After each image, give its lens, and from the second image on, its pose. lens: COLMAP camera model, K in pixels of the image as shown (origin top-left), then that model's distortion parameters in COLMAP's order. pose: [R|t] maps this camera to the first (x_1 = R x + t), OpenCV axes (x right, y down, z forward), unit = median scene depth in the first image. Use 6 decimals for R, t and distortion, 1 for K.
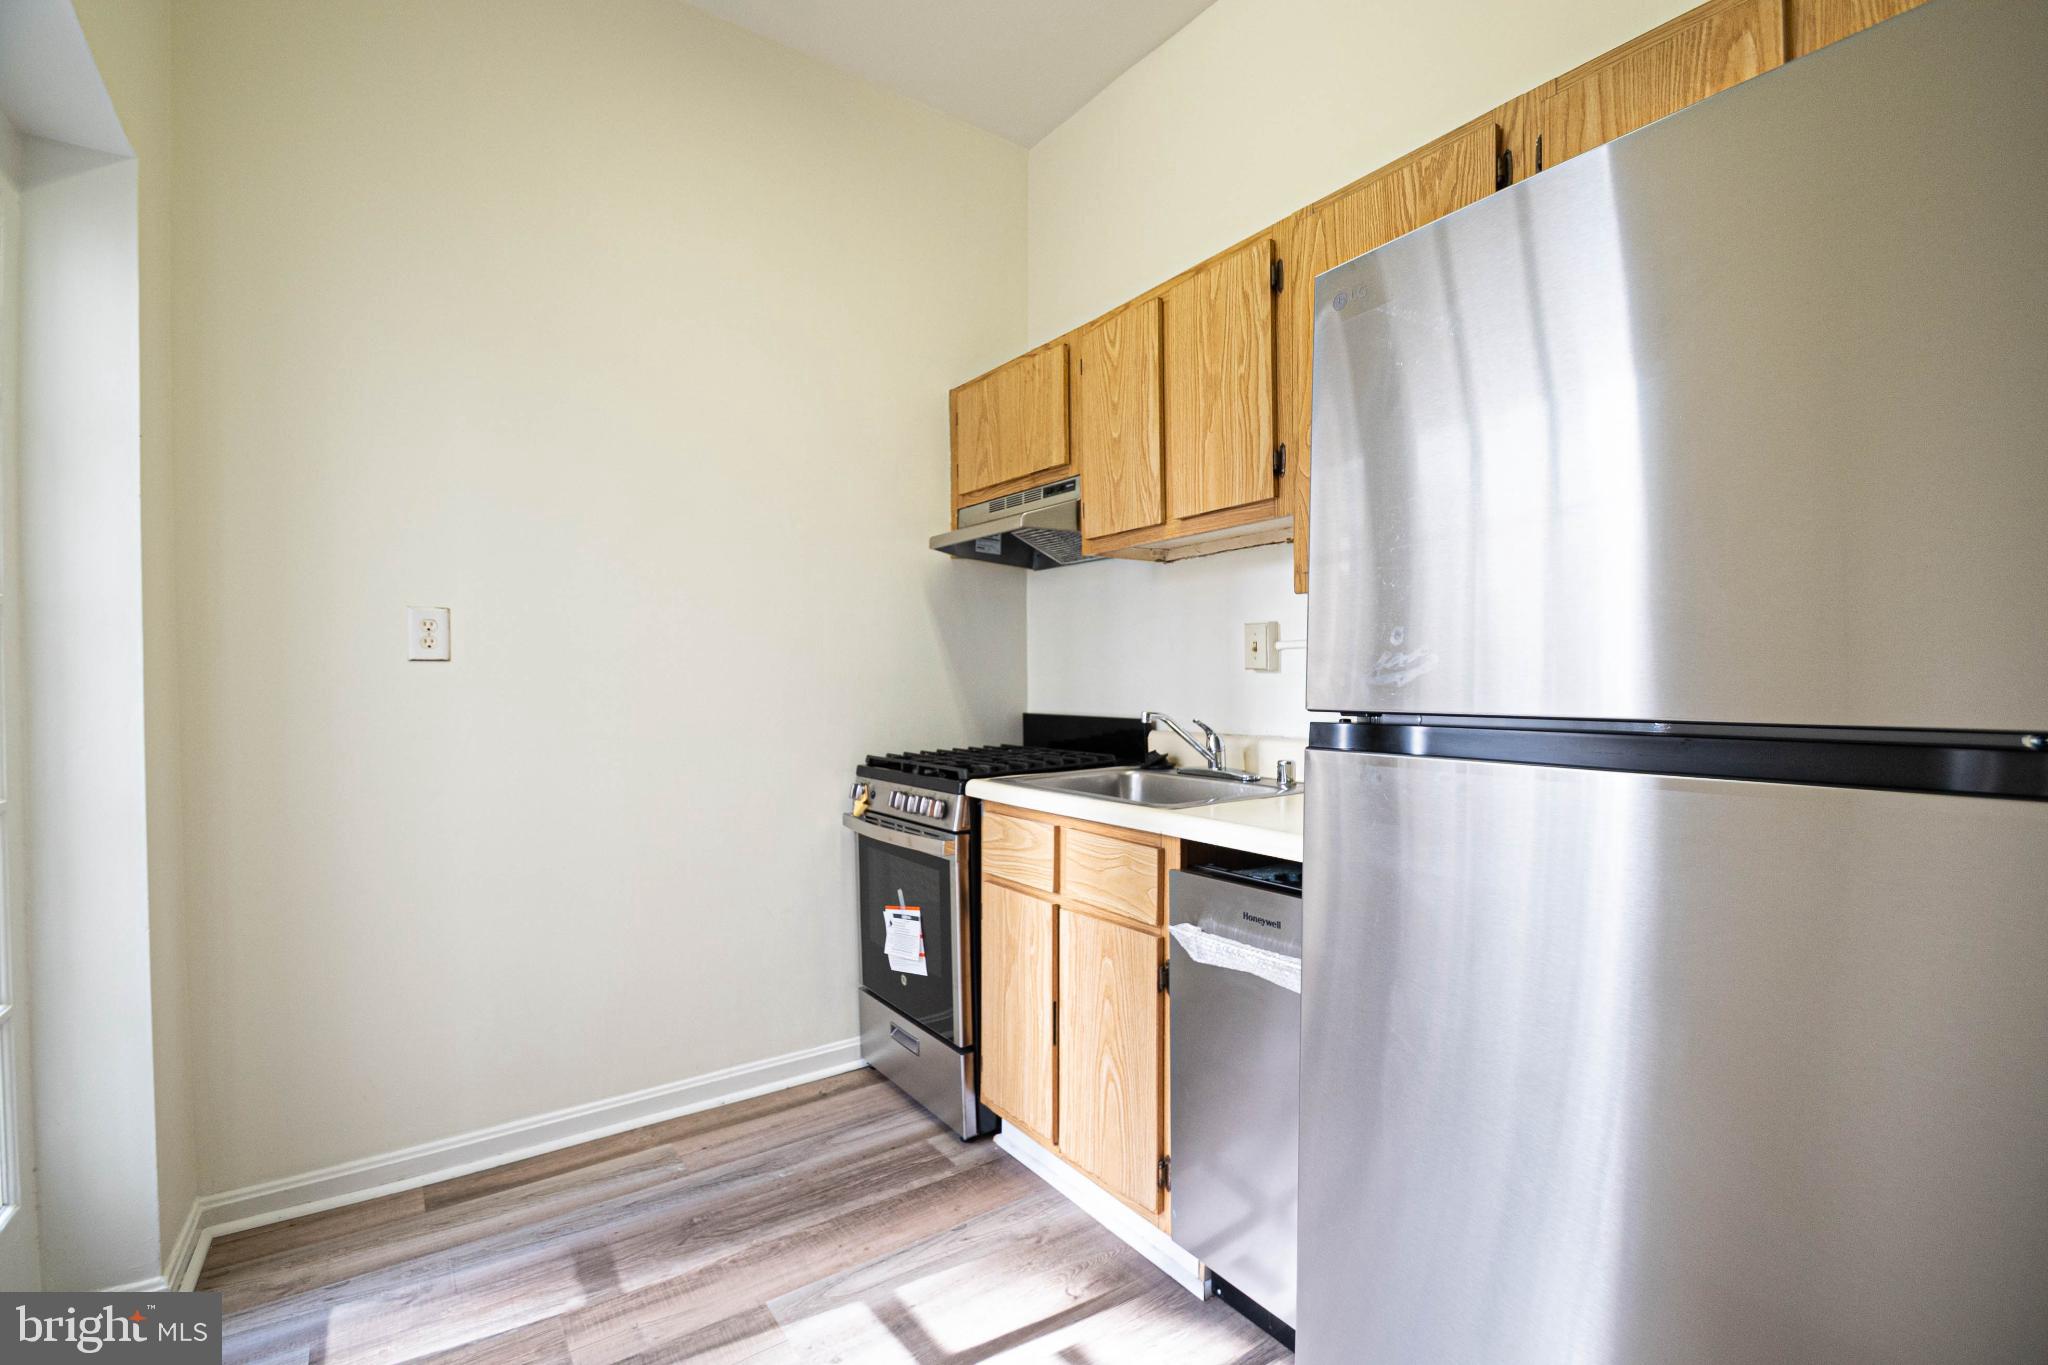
lens RADIAL K [[895.6, 0, 1040.1], [0, 895.6, 706.2], [0, 0, 1]] dist [0.025449, -0.022995]
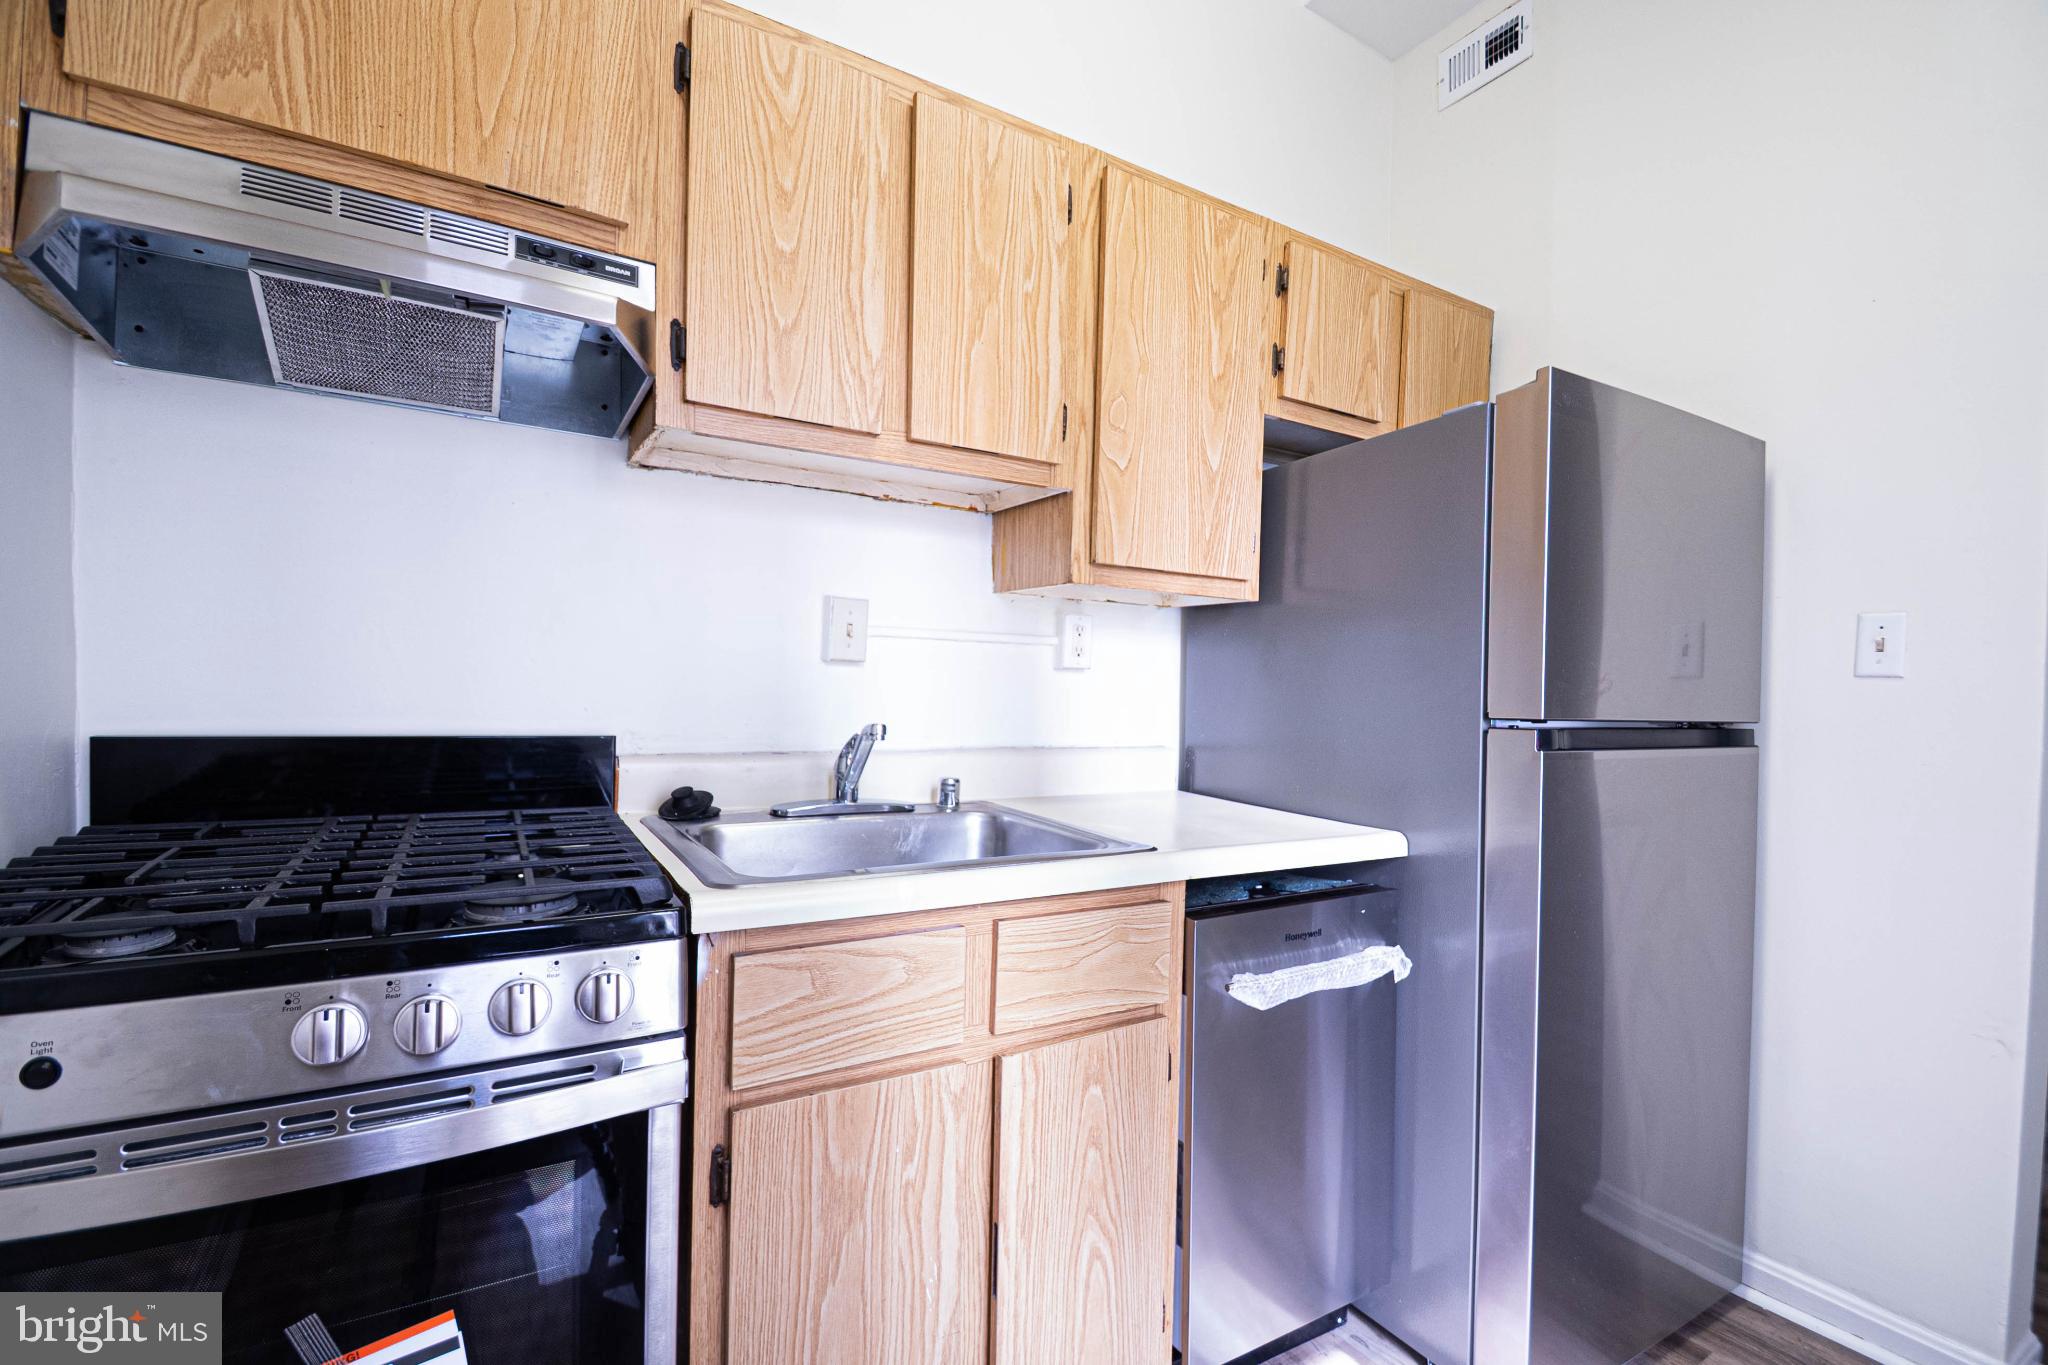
lens RADIAL K [[895.6, 0, 1040.1], [0, 895.6, 706.2], [0, 0, 1]] dist [0.025449, -0.022995]
pose [[0.080590, -0.016618, 0.996609, -0.564659], [-0.002363, 0.999855, 0.016863, -0.019000], [-0.996745, -0.003714, 0.080539, 0.919049]]
